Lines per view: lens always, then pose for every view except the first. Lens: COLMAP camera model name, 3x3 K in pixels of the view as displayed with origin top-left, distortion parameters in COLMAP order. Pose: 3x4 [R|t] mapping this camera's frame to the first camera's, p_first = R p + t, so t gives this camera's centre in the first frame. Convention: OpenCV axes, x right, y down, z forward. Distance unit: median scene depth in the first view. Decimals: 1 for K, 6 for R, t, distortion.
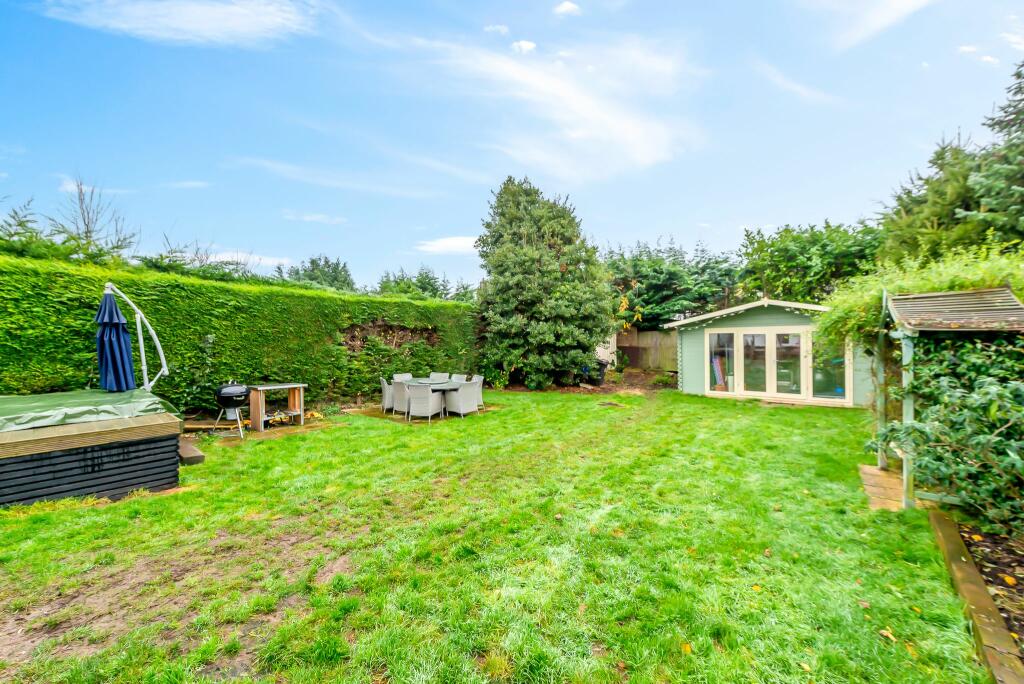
lens RADIAL K [[396.2, 0, 506.0], [0, 396.2, 338.0], [0, 0, 1]] dist [0.000766, -0.000203]
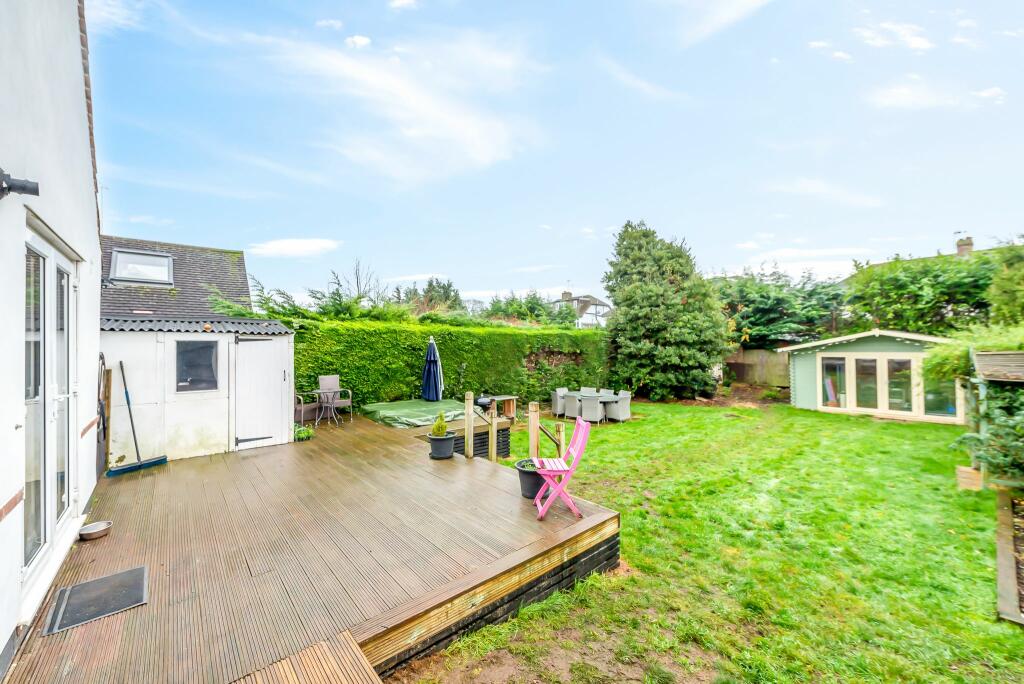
lens RADIAL K [[396.2, 0, 506.0], [0, 396.2, 338.0], [0, 0, 1]] dist [0.000766, -0.000203]
pose [[0.986317, -0.004057, -0.164812, -0.214271], [0.002064, 0.999923, -0.012261, -0.056510], [0.164849, 0.011753, 0.986249, -0.309517]]
